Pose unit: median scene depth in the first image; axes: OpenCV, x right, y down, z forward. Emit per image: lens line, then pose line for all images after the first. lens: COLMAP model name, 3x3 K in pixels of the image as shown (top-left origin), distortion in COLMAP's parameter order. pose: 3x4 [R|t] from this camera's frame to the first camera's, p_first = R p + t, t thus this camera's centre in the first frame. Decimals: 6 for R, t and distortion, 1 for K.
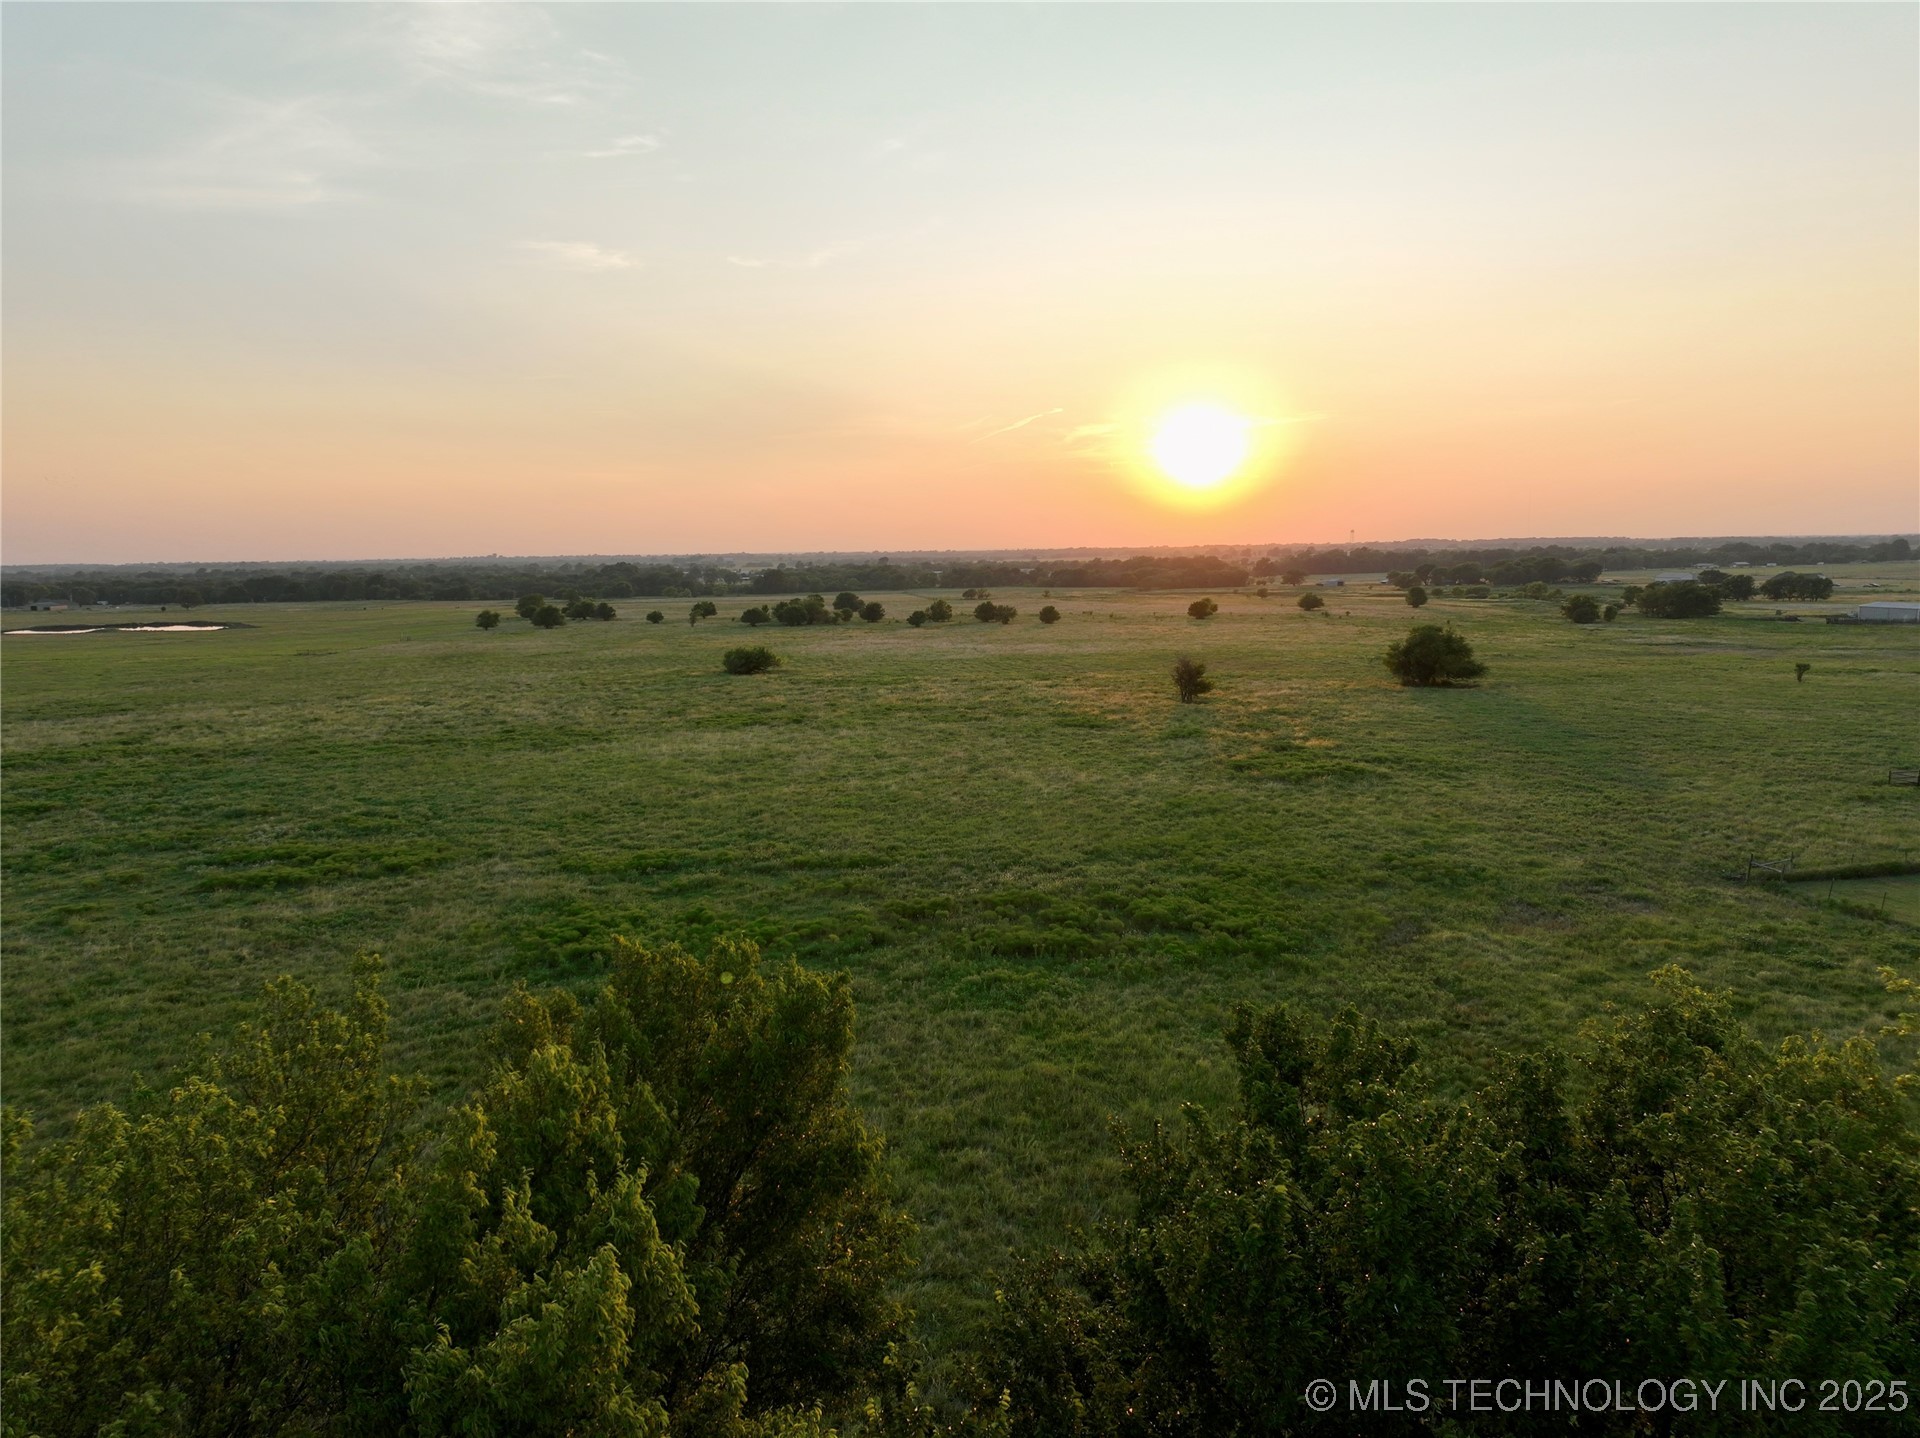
lens RADIAL K [[1349.2, 0, 960.0], [0, 1349.2, 719.0], [0, 0, 1]] dist [0.000226, 0.019280]
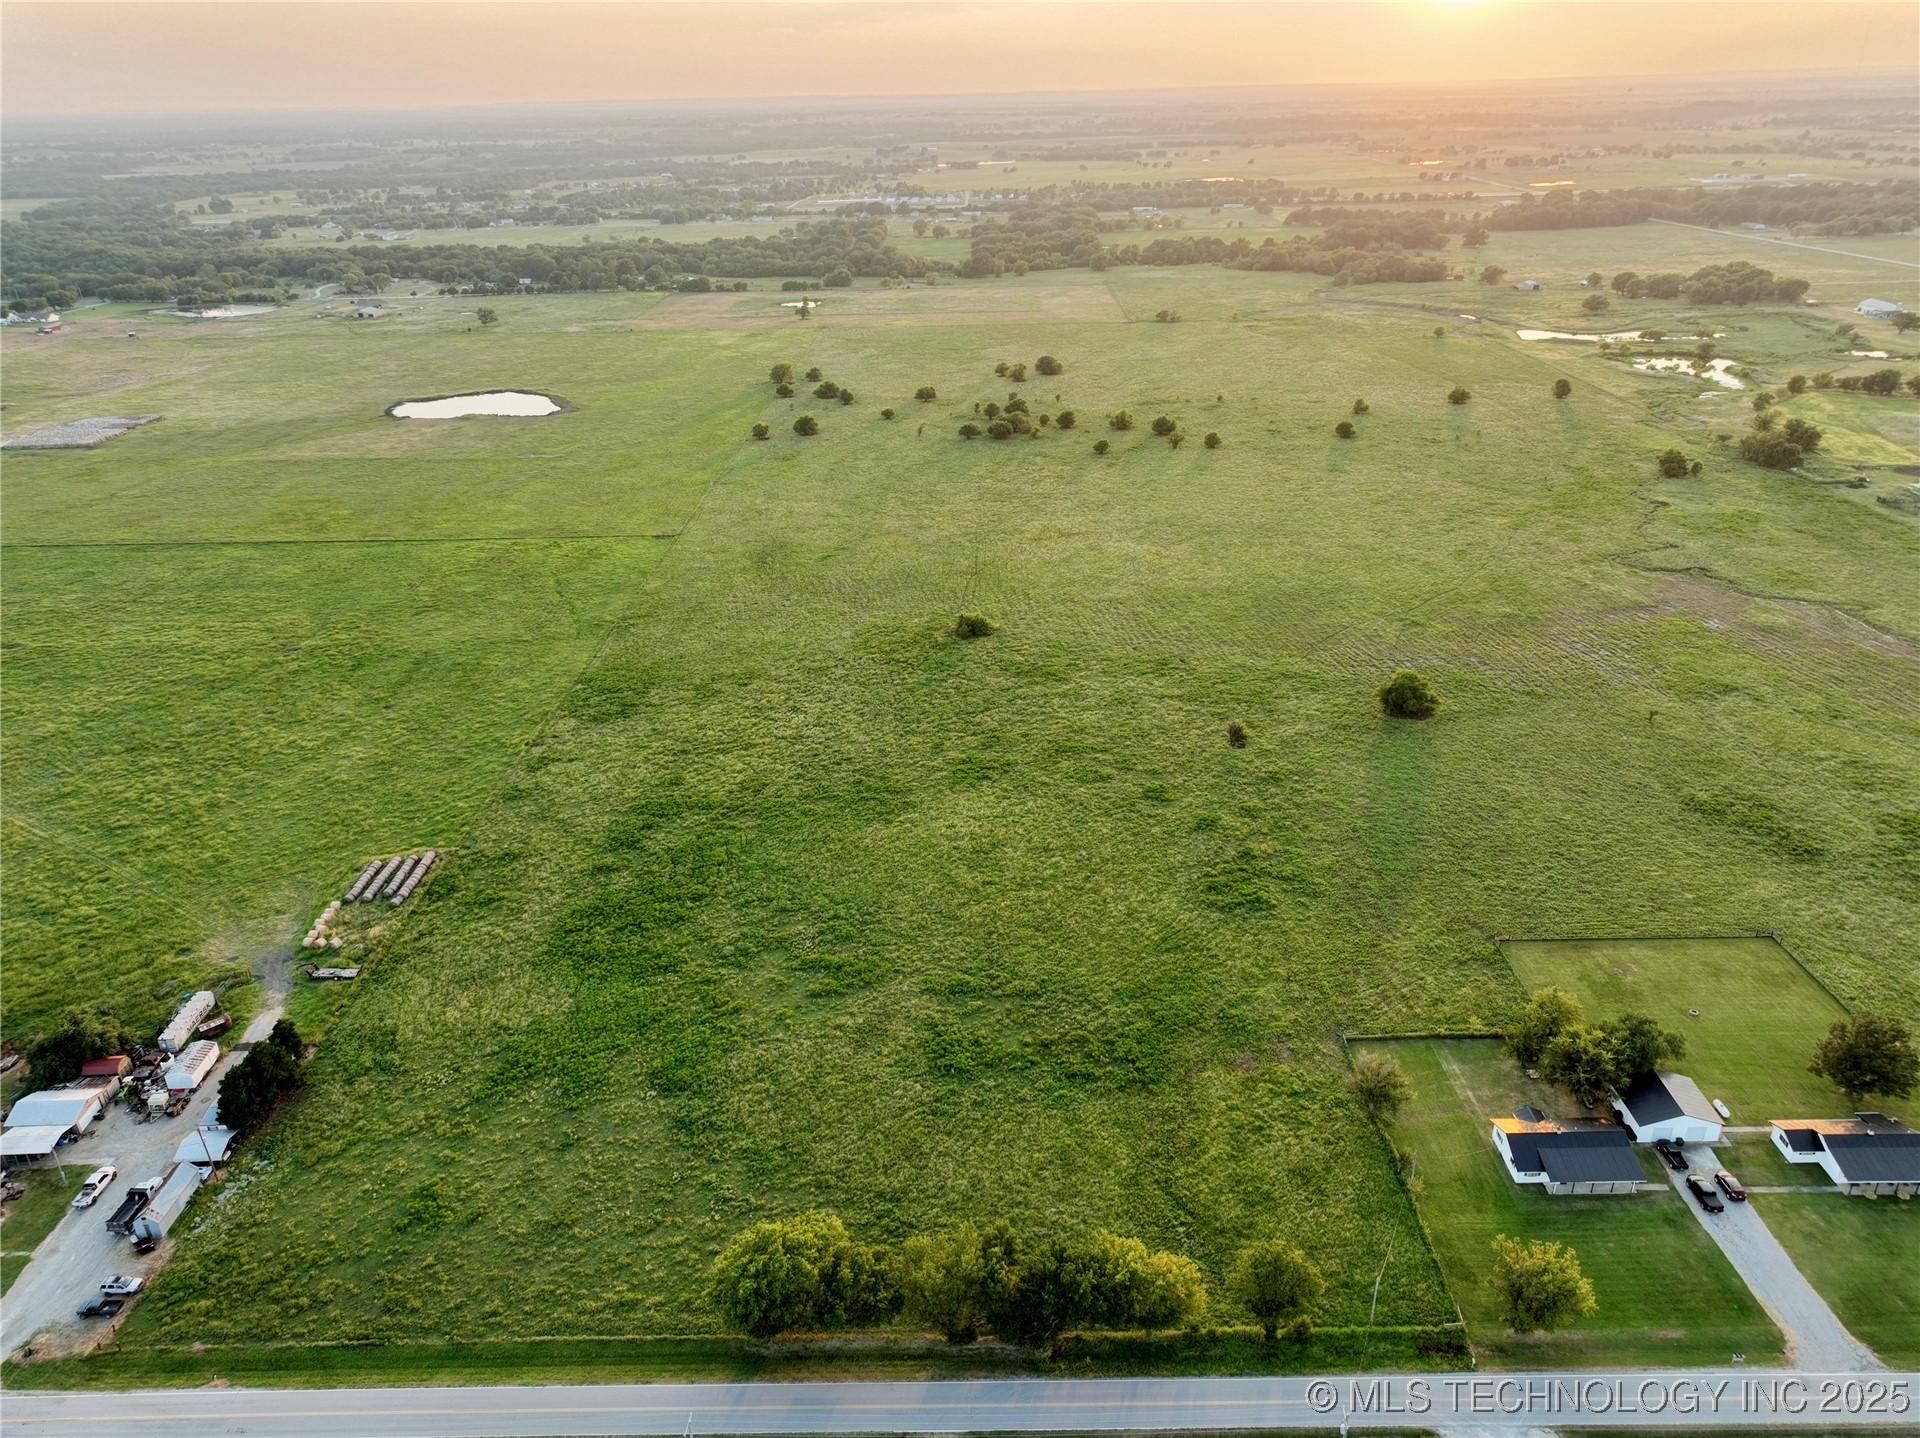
lens RADIAL K [[1346.9, 0, 960.0], [0, 1346.9, 719.0], [0, 0, 1]] dist [0.010757, -0.005763]
pose [[0.989136, 0.056737, -0.135611, 0.137359], [-0.011848, 0.950283, 0.311164, -1.391628], [0.146523, -0.306176, 0.940631, -1.578170]]
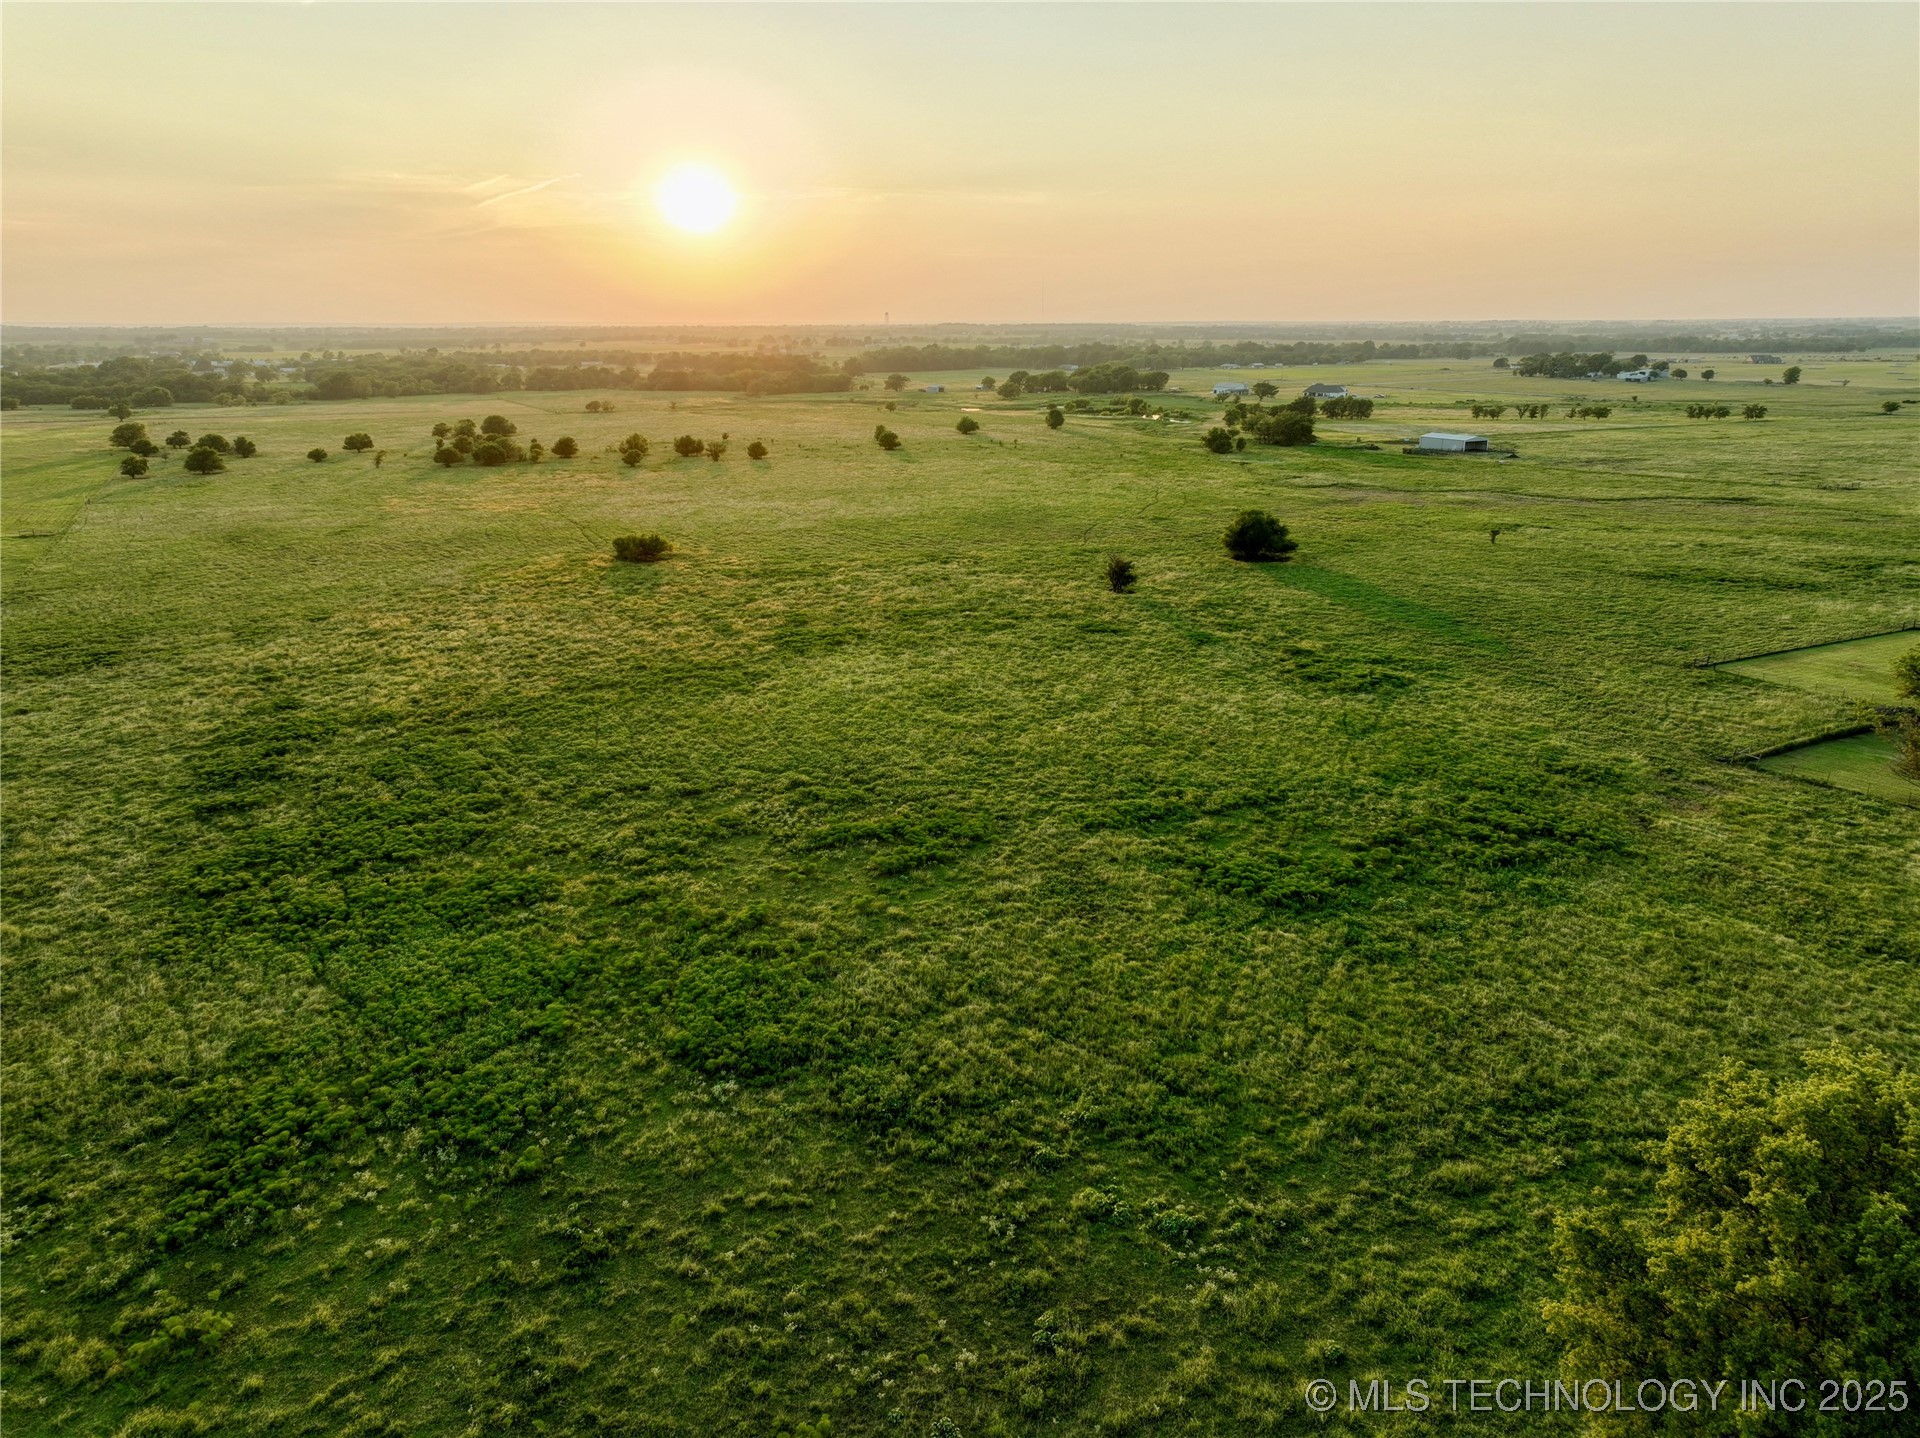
lens RADIAL K [[1349.2, 0, 960.0], [0, 1349.2, 719.0], [0, 0, 1]] dist [0.000226, 0.019280]
pose [[0.941349, -0.083252, 0.327002, -0.929844], [0.030344, 0.986046, 0.163686, -0.253548], [-0.336066, -0.144164, 0.930740, -0.289717]]
